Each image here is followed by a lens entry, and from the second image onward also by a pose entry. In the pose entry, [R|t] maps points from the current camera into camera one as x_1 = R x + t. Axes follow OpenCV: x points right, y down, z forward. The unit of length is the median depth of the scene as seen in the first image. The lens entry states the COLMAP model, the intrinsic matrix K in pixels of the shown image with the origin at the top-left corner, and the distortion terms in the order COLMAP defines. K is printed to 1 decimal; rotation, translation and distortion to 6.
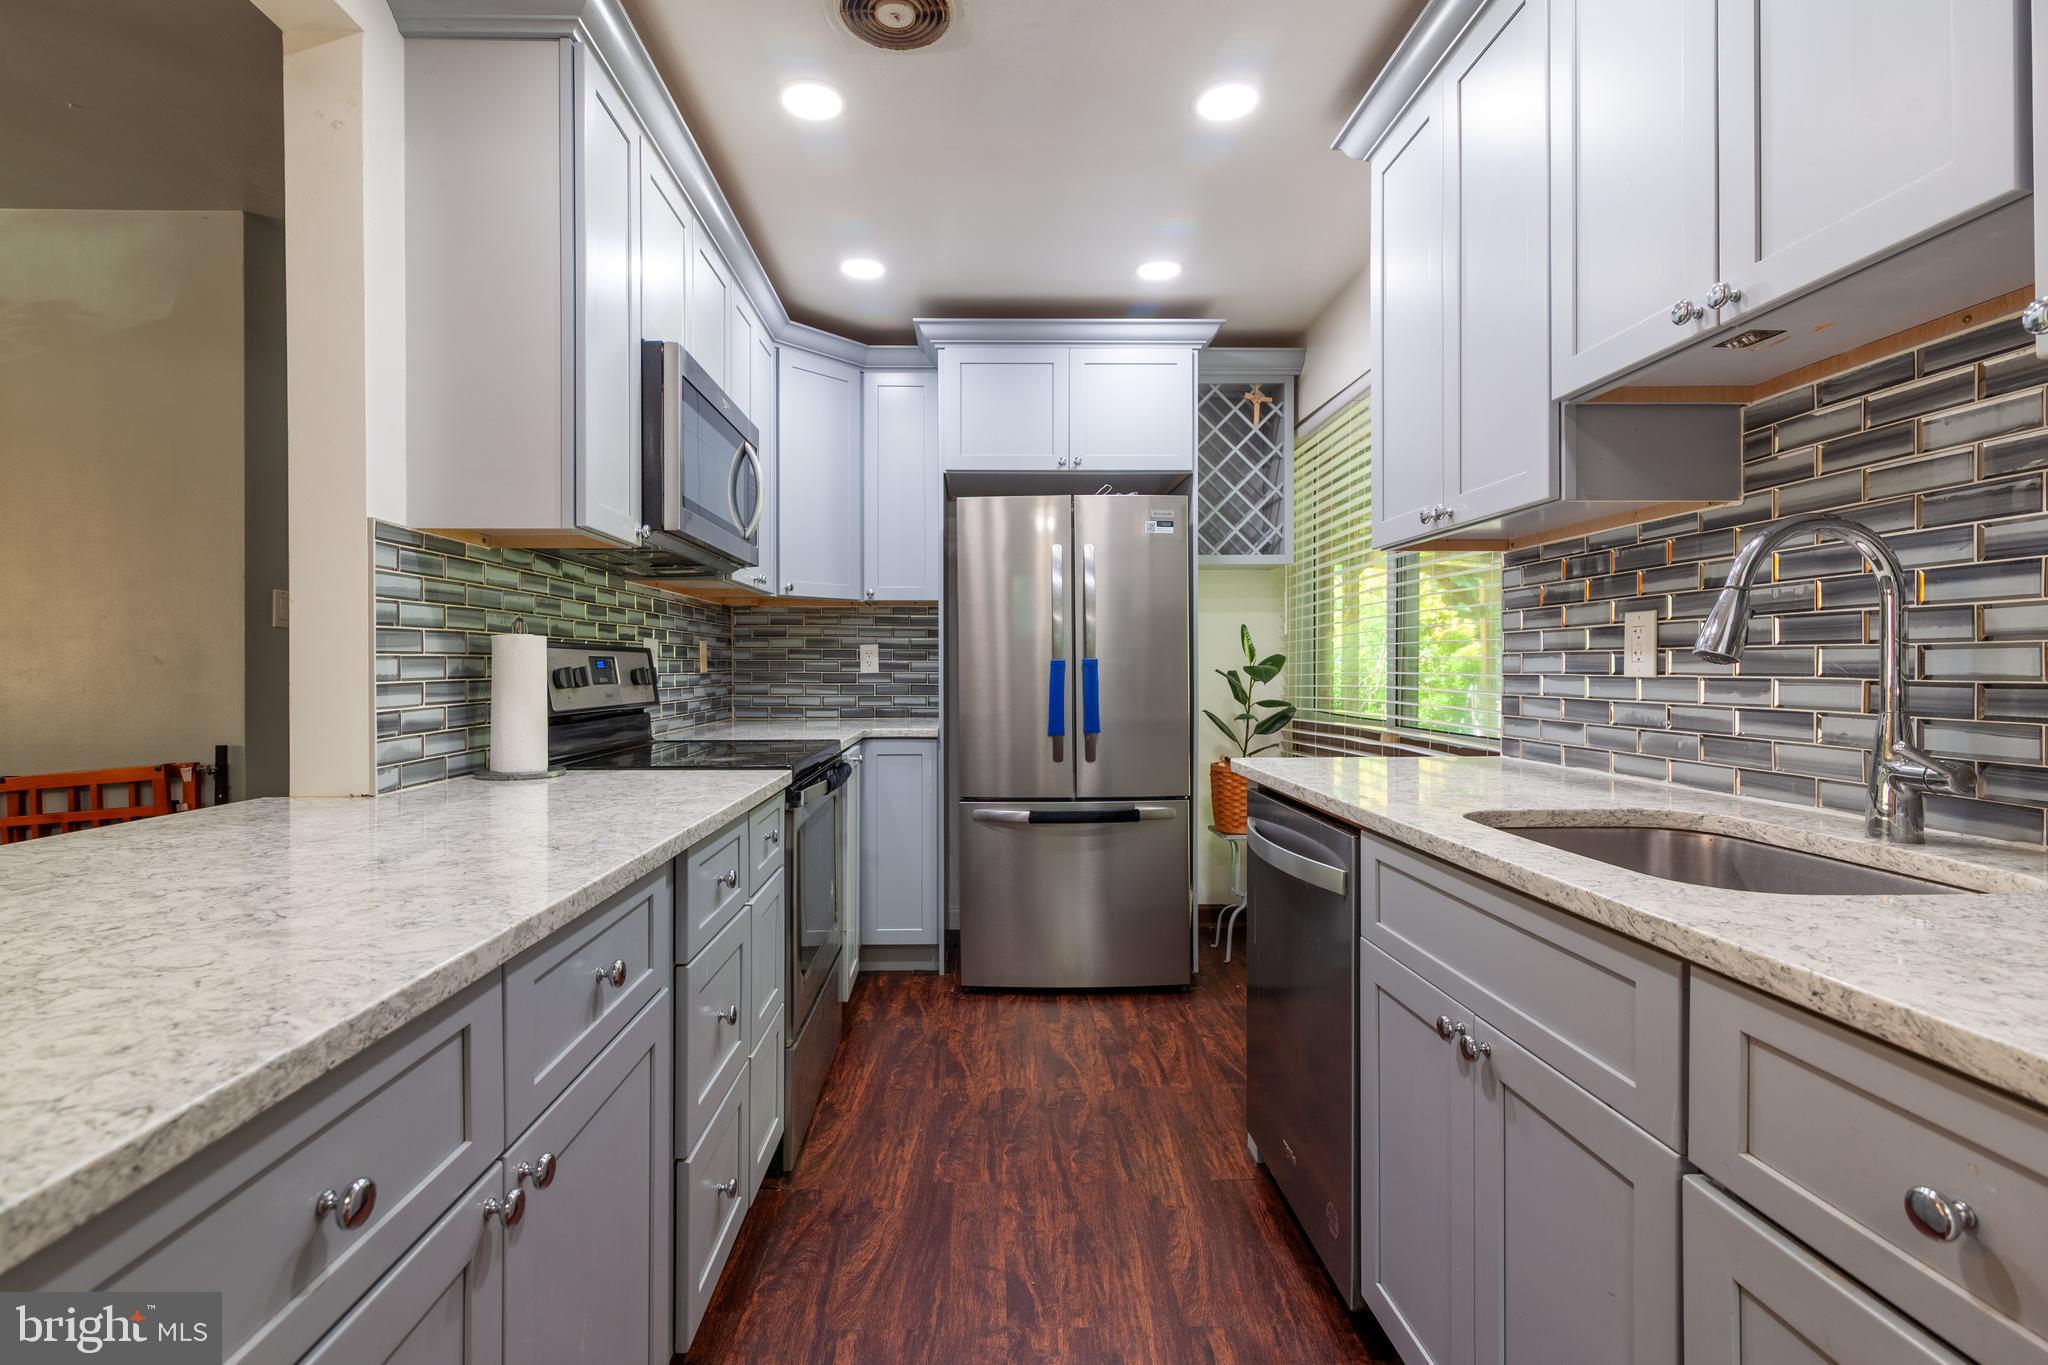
lens RADIAL K [[960.8, 0, 1019.4], [0, 960.8, 677.5], [0, 0, 1]] dist [-0.000640, -0.002022]
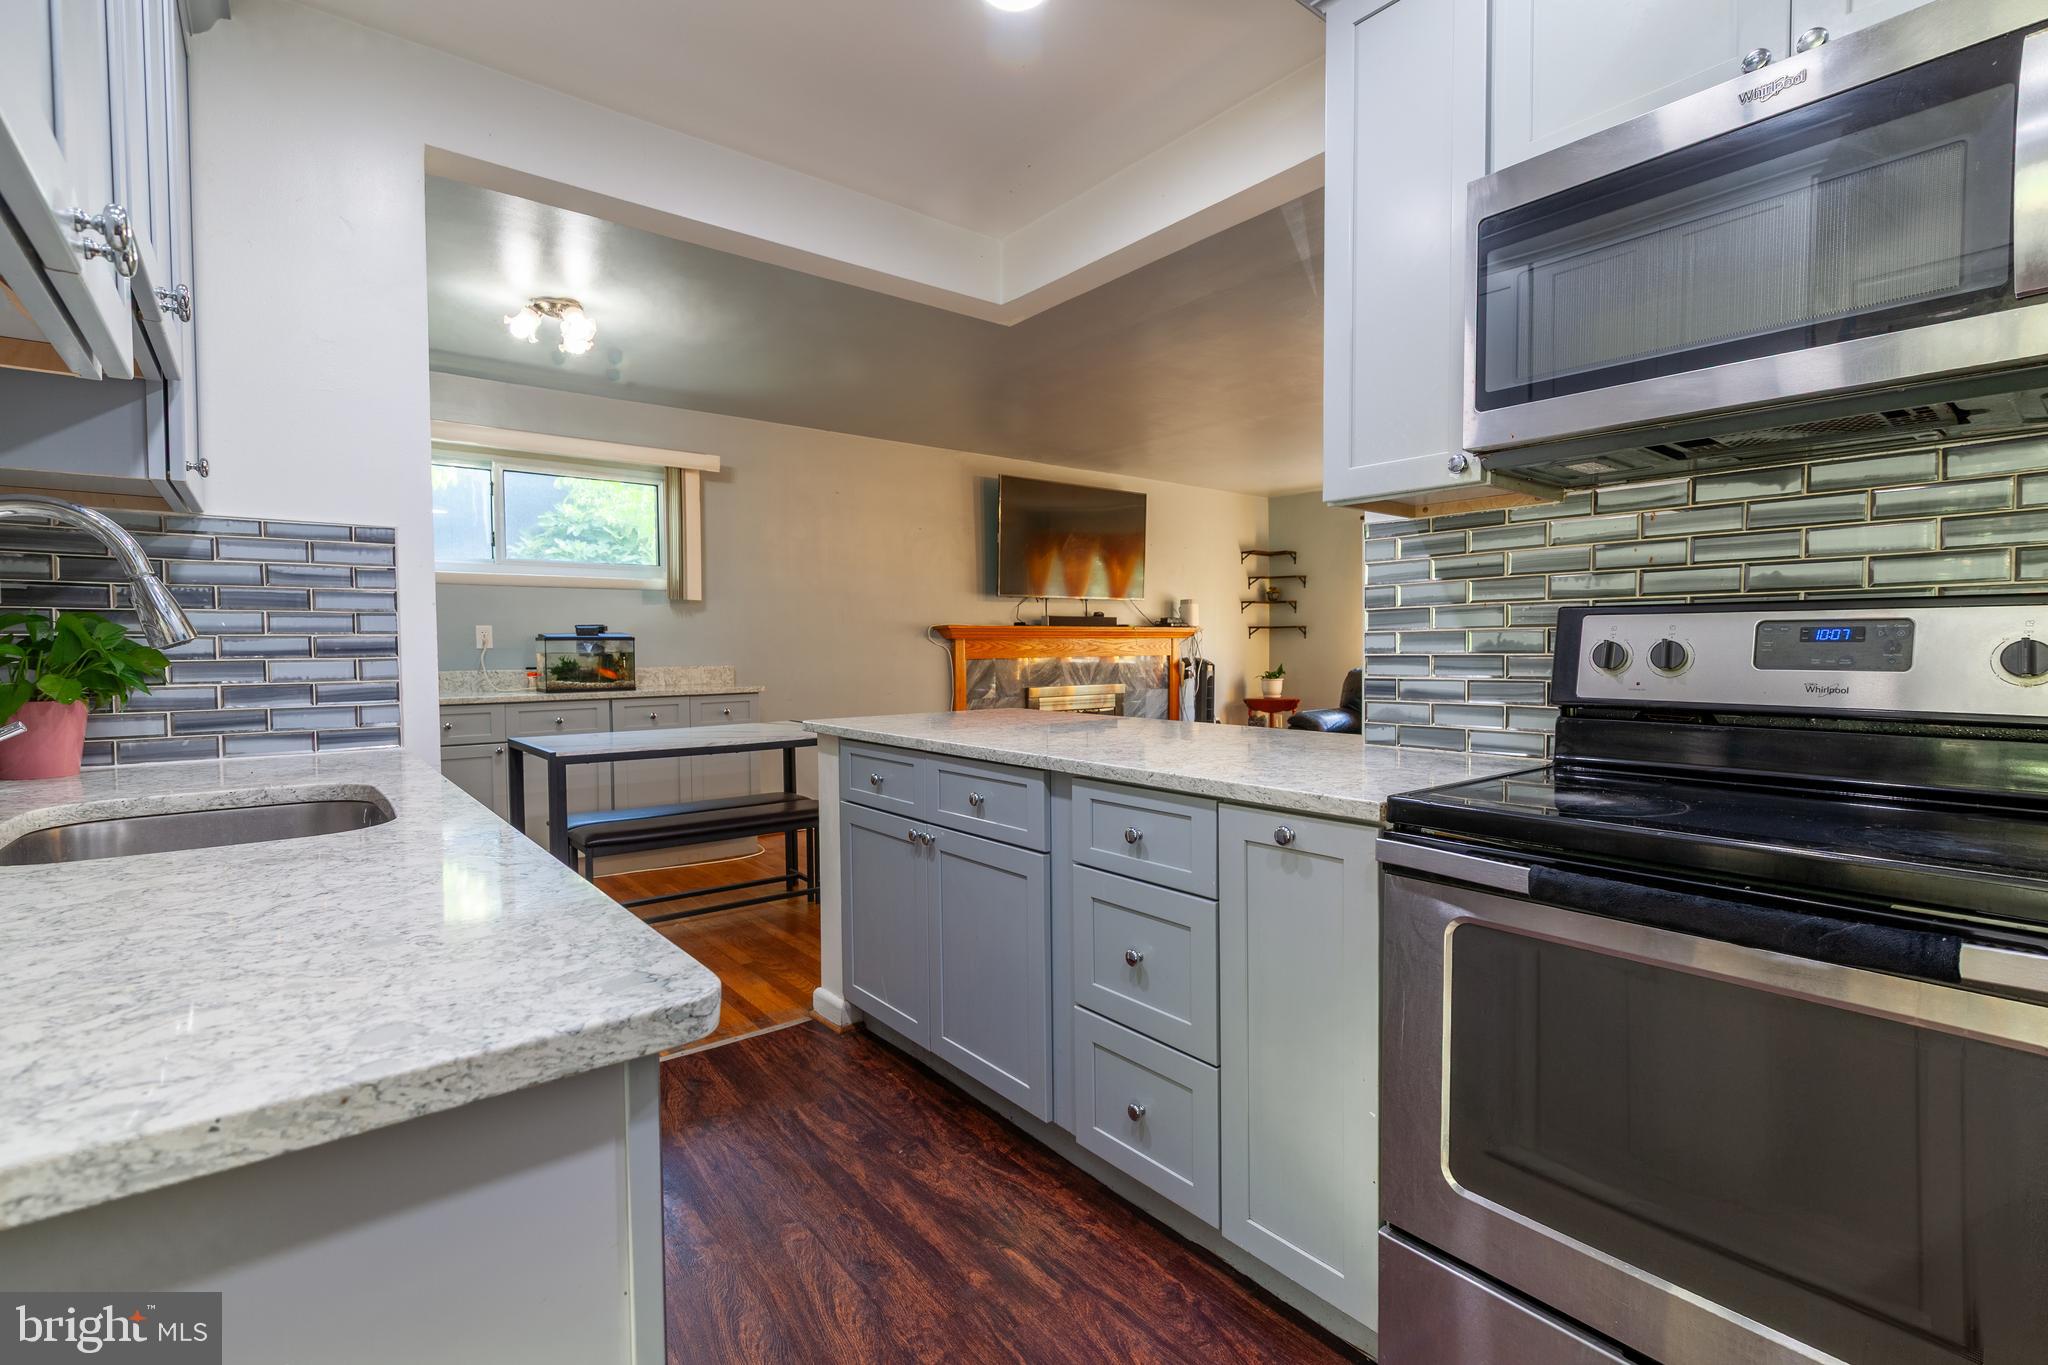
lens RADIAL K [[960.8, 0, 1037.6], [0, 960.8, 689.0], [0, 0, 1]] dist [-0.000640, -0.002022]
pose [[-0.820644, 0.035369, -0.570343, 0.366588], [0.007332, 0.998652, 0.051380, -0.016030], [0.571392, 0.037983, -0.819798, 1.627472]]
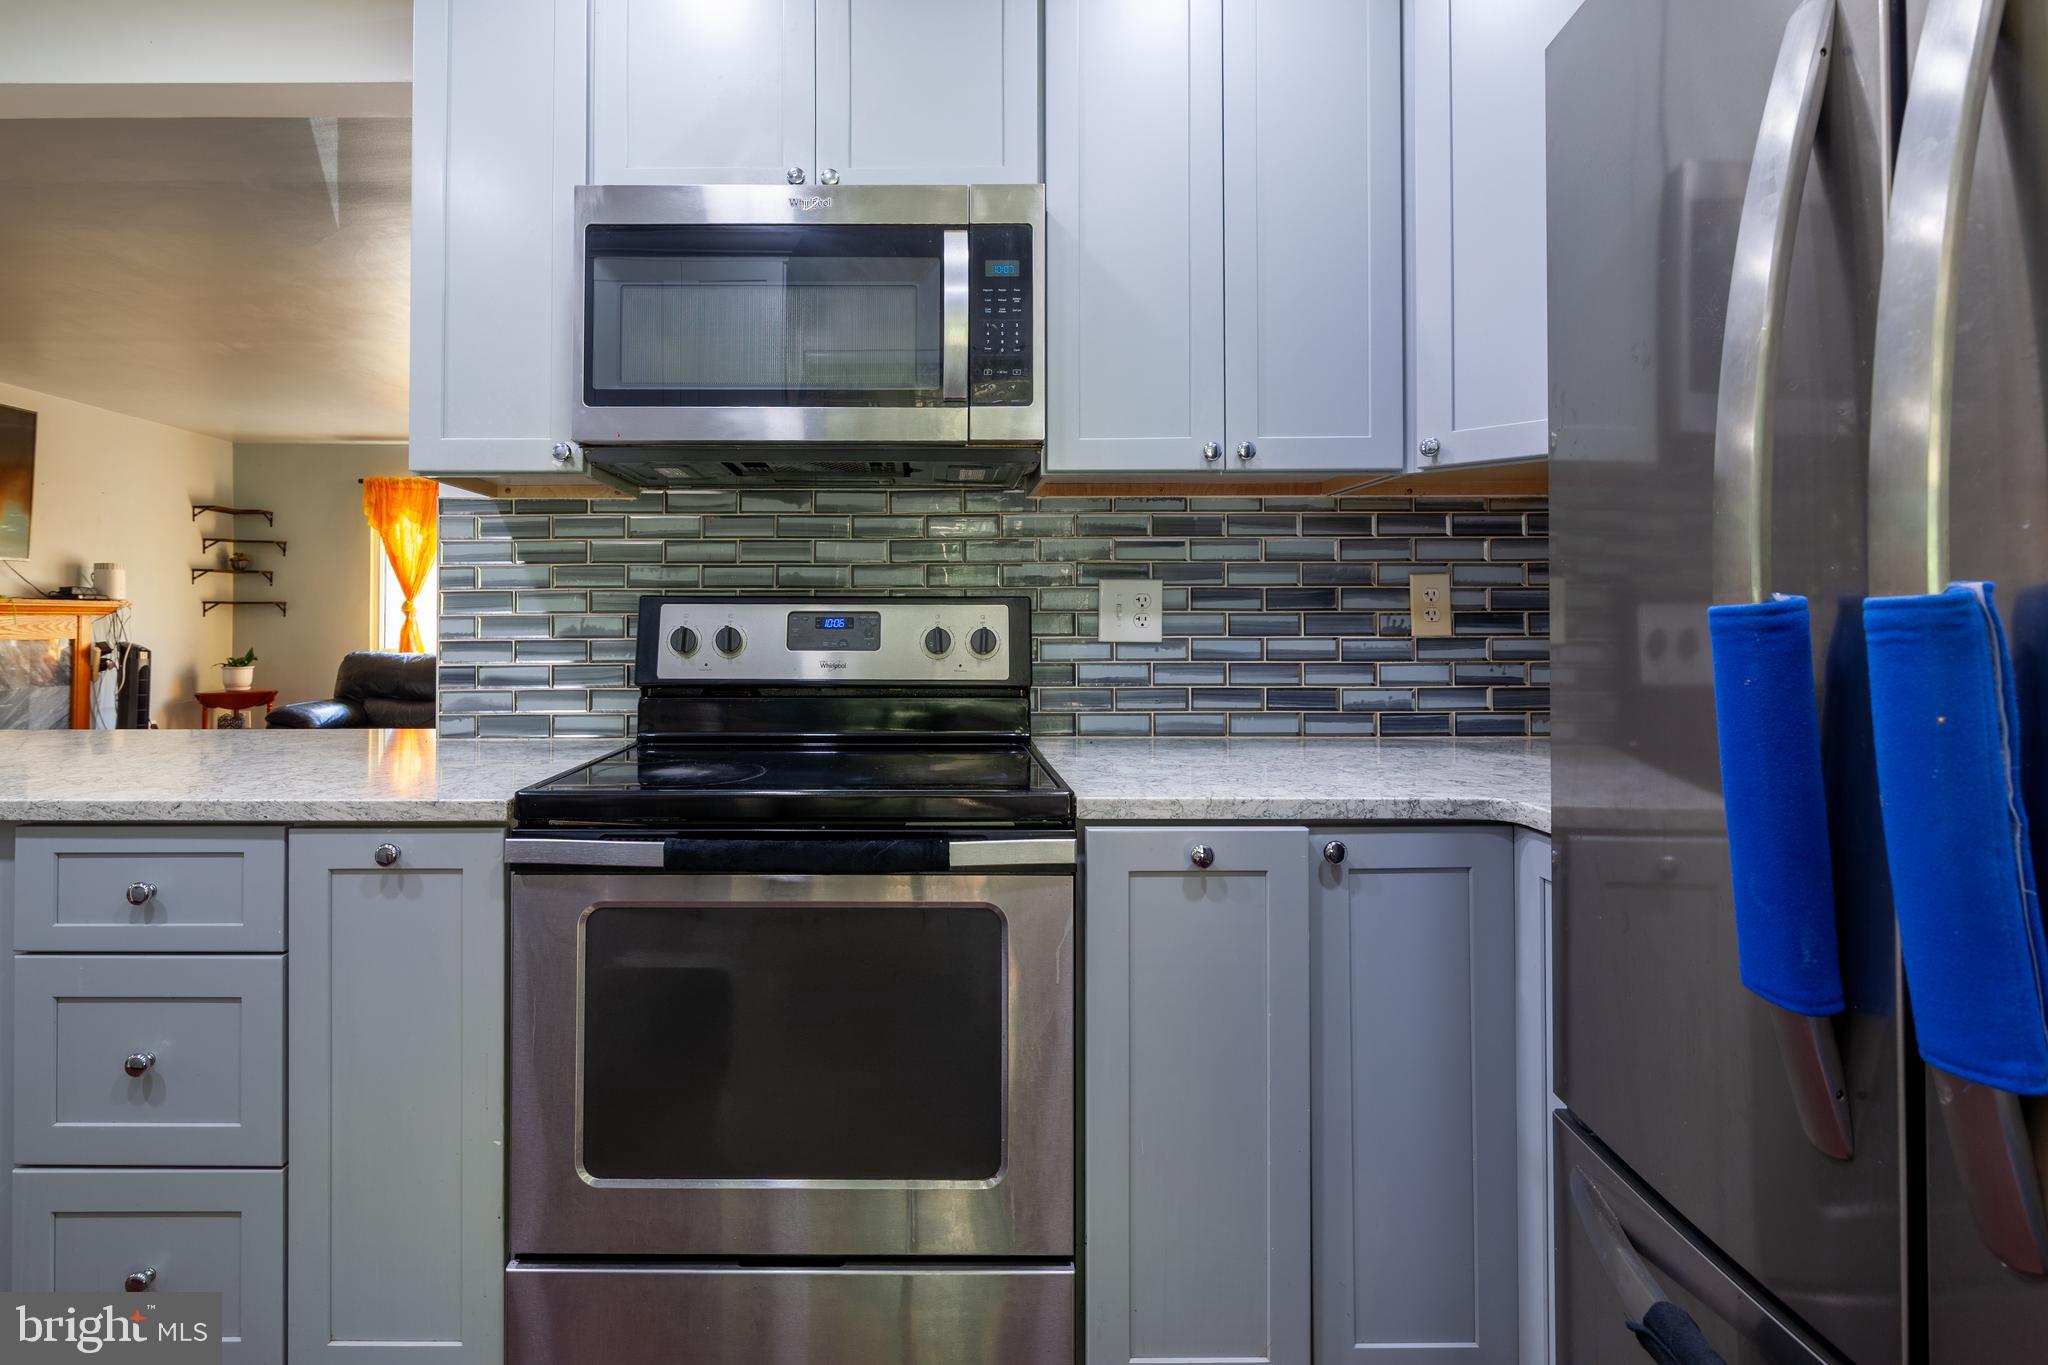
lens RADIAL K [[960.8, 0, 1008.3], [0, 960.8, 610.9], [0, 0, 1]] dist [-0.000640, -0.002022]
pose [[-0.038808, -0.009242, -0.999204, 0.409326], [-0.005573, 0.999944, -0.009033, -0.021017], [0.999231, 0.005218, -0.038857, 1.570441]]
